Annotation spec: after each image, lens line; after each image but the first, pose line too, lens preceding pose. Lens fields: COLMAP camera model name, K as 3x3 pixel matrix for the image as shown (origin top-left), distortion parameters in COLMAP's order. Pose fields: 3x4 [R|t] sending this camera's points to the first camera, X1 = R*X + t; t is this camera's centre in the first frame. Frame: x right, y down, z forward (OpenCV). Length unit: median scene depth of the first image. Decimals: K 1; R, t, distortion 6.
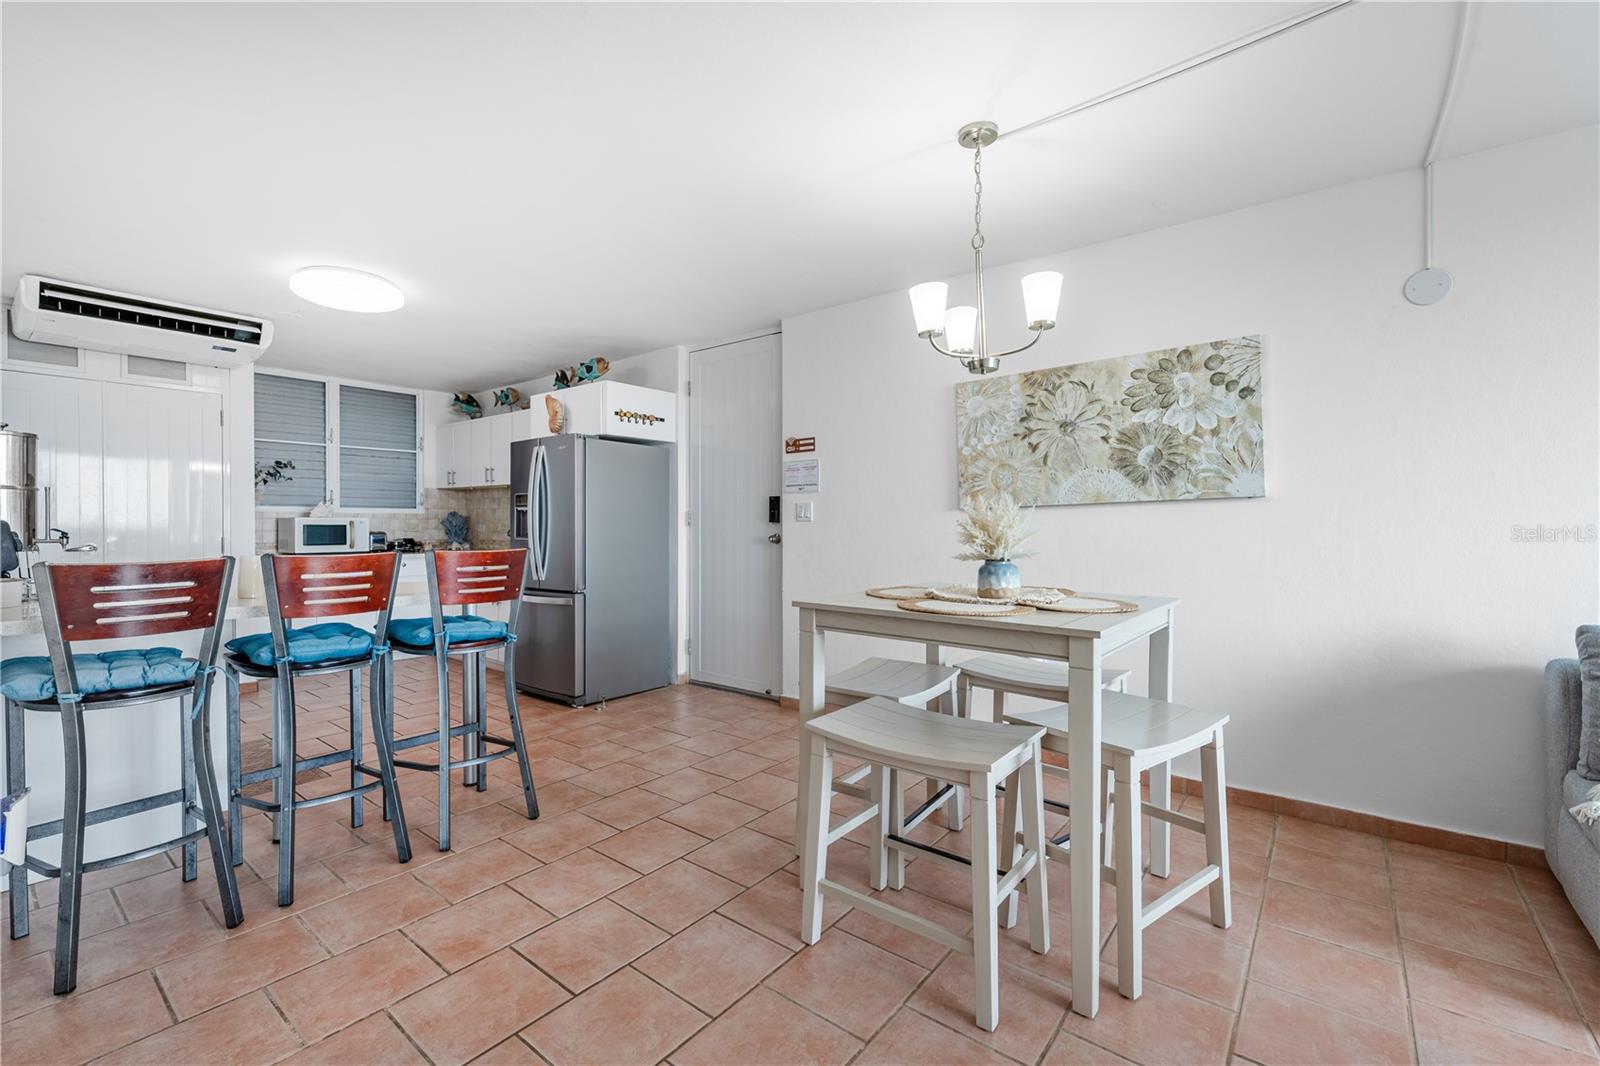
lens RADIAL K [[688.0, 0, 782.1], [0, 688.0, 527.1], [0, 0, 1]] dist [-0.009260, 0.000803]
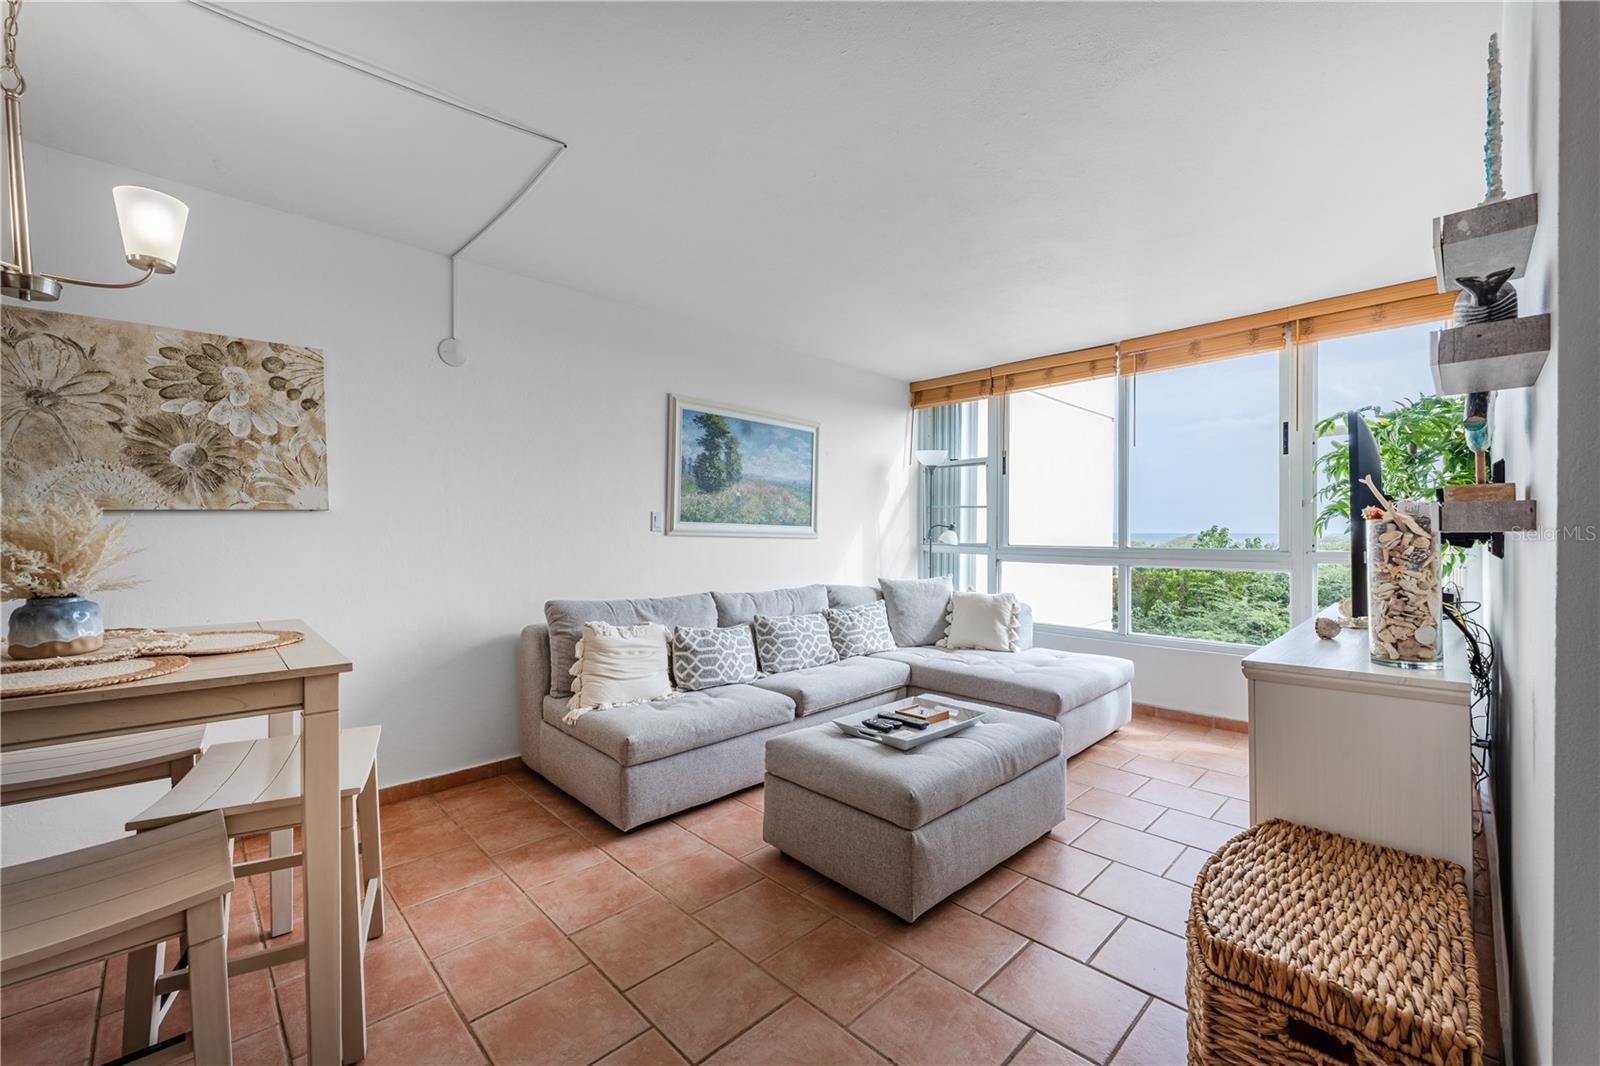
lens RADIAL K [[643.2, 0, 799.1], [0, 643.2, 534.8], [0, 0, 1]] dist [-0.002215, -0.000256]
pose [[0.112511, -0.002136, 0.993648, -0.112242], [0.005001, 0.999986, 0.001584, -0.004007], [-0.993638, 0.004791, 0.112520, 0.131610]]
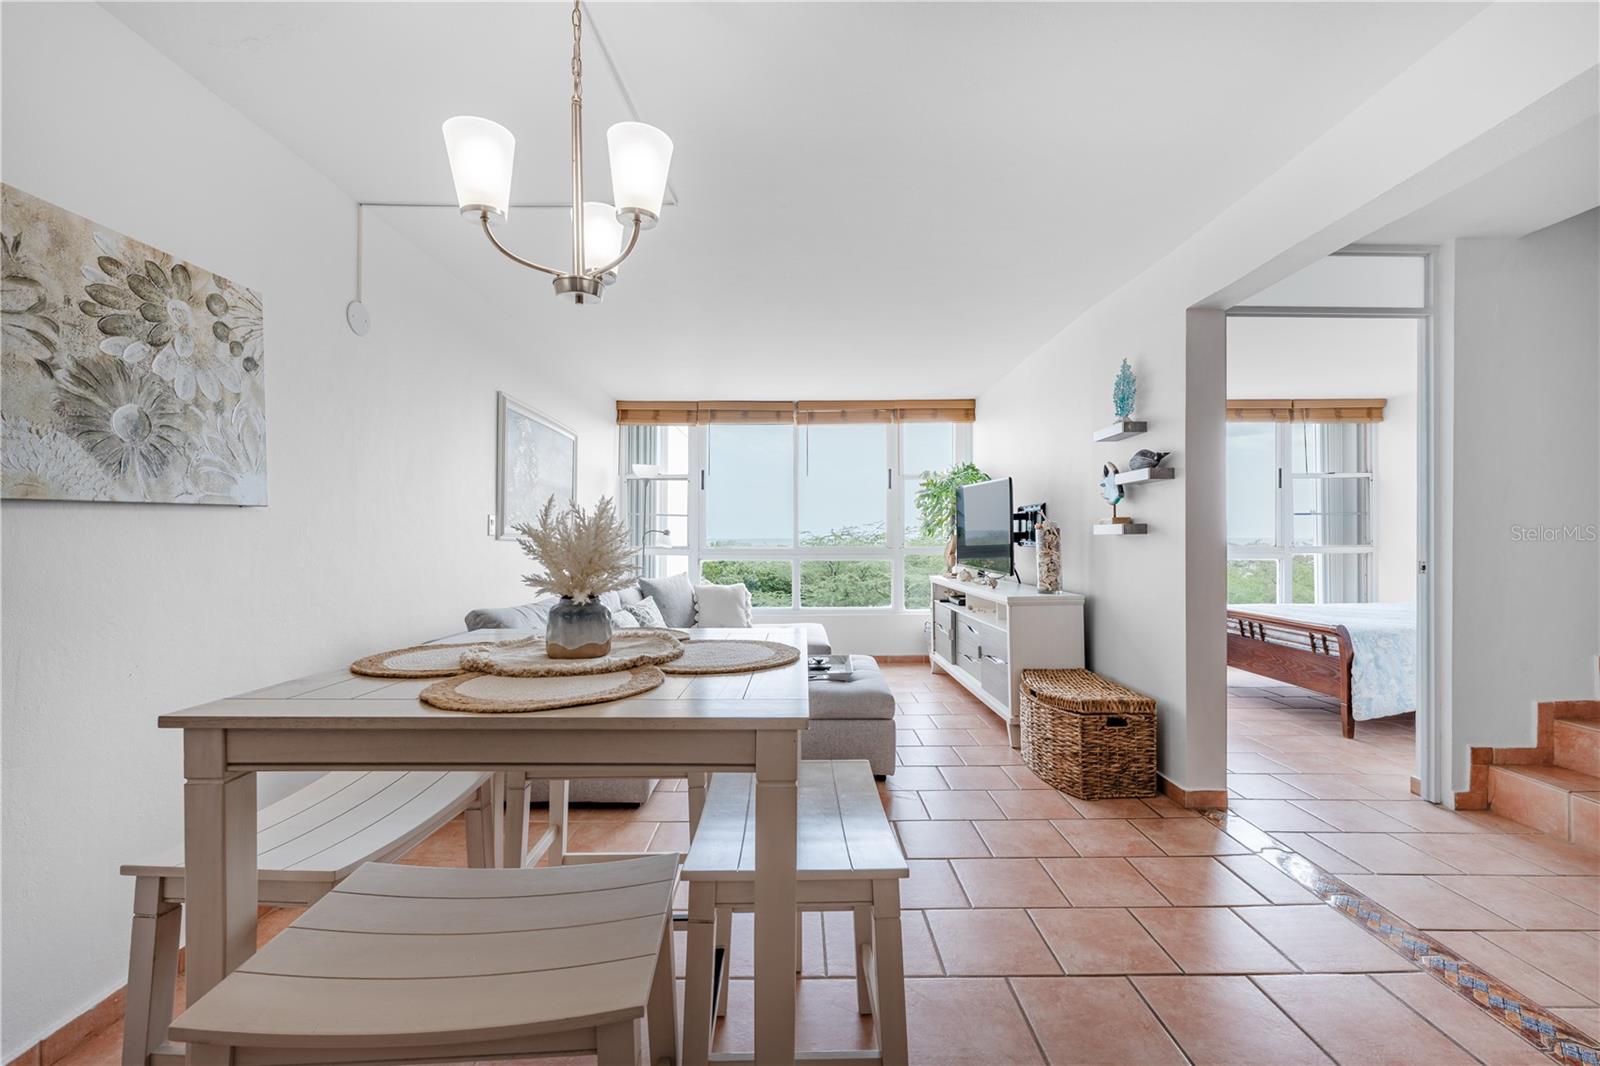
lens RADIAL K [[643.2, 0, 801.3], [0, 643.2, 535.5], [0, 0, 1]] dist [-0.002215, -0.000256]
pose [[-0.631014, 0.006152, 0.775747, -0.160291], [0.008318, 0.999965, -0.001163, -0.004060], [-0.775727, 0.005719, -0.631043, 0.664984]]
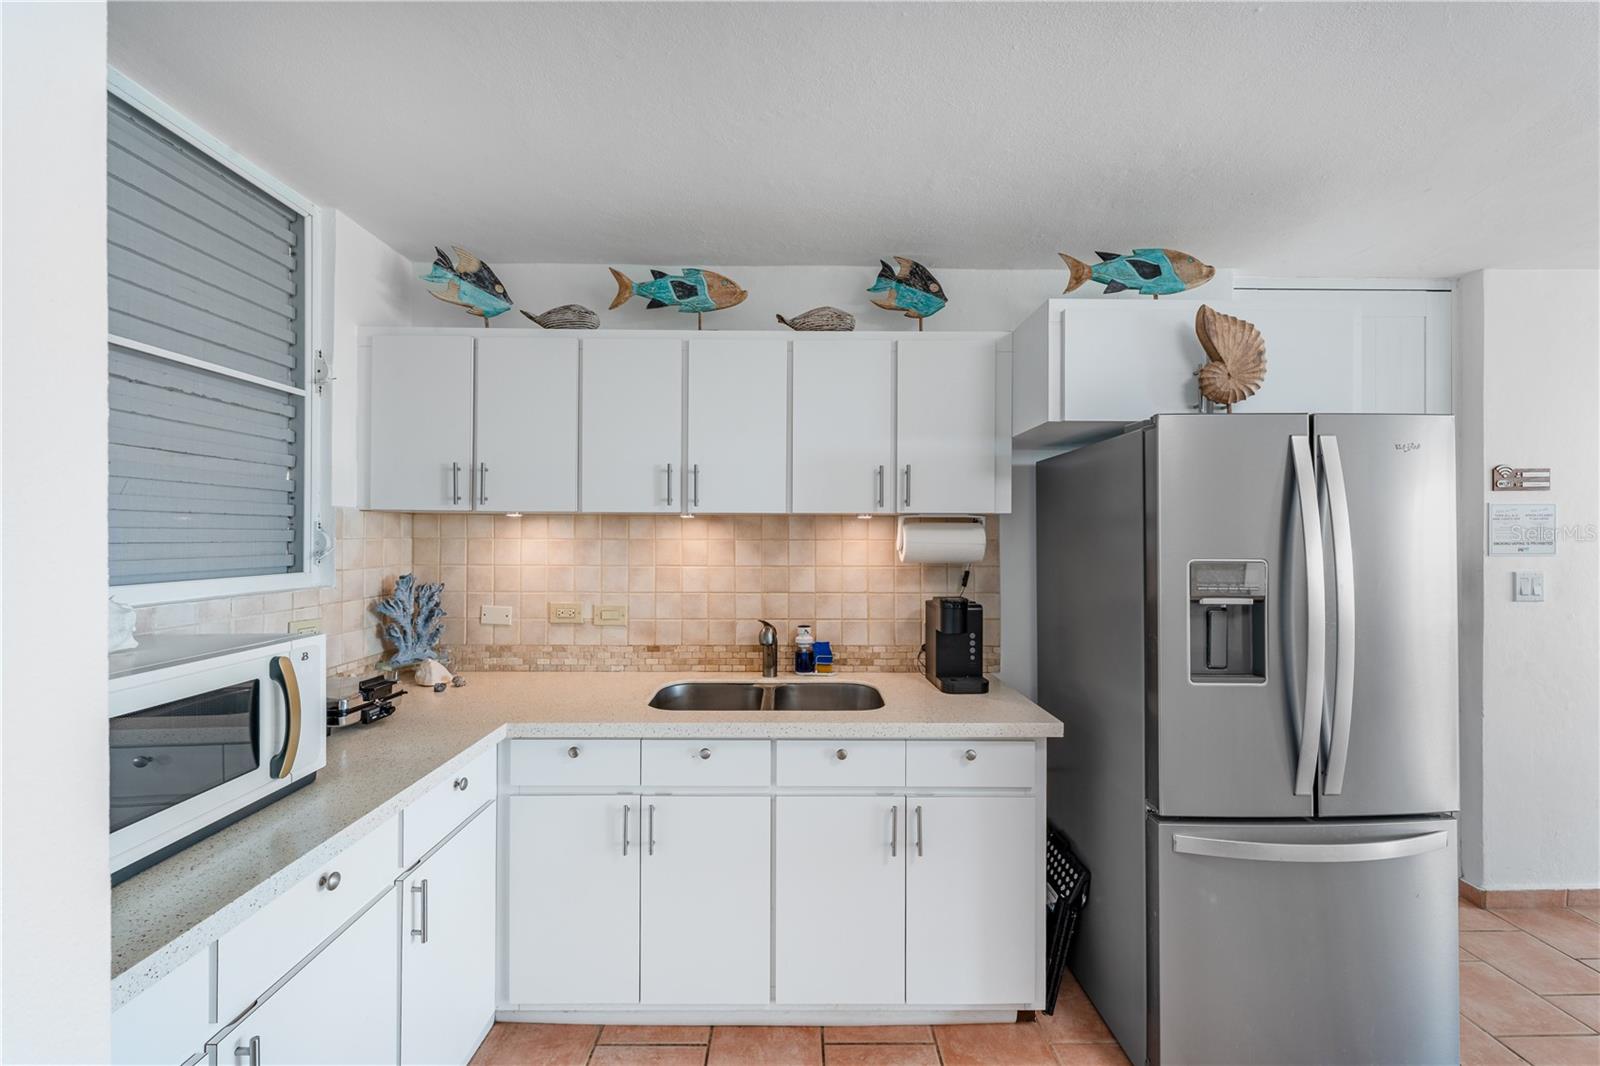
lens RADIAL K [[643.2, 0, 794.4], [0, 643.2, 530.1], [0, 0, 1]] dist [-0.002215, -0.000256]
pose [[0.774169, 0.010221, 0.632896, -0.859264], [0.000195, 0.999866, -0.016385, -0.064437], [-0.632979, 0.012808, 0.774063, 0.984484]]
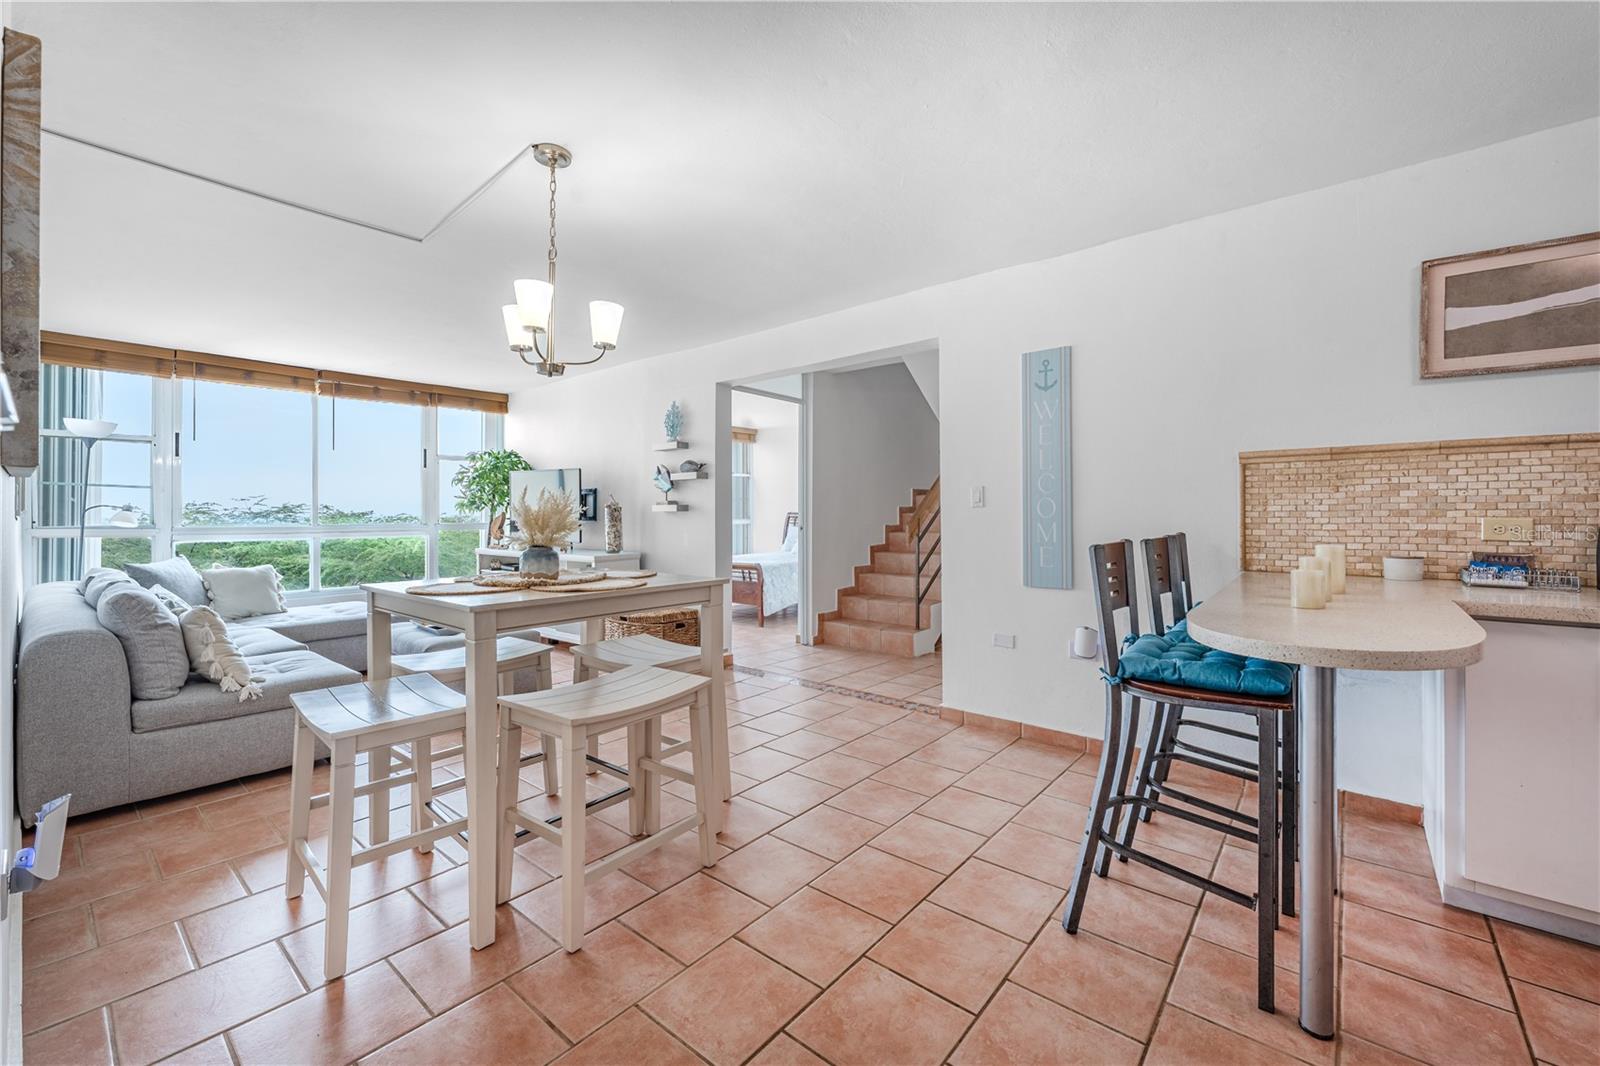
lens RADIAL K [[643.2, 0, 789.7], [0, 643.2, 507.5], [0, 0, 1]] dist [-0.002215, -0.000256]
pose [[-0.999475, 0.005615, 0.031899, -0.065385], [0.005481, 0.999976, -0.004275, -0.004243], [-0.031922, -0.004098, -0.999482, 1.103420]]
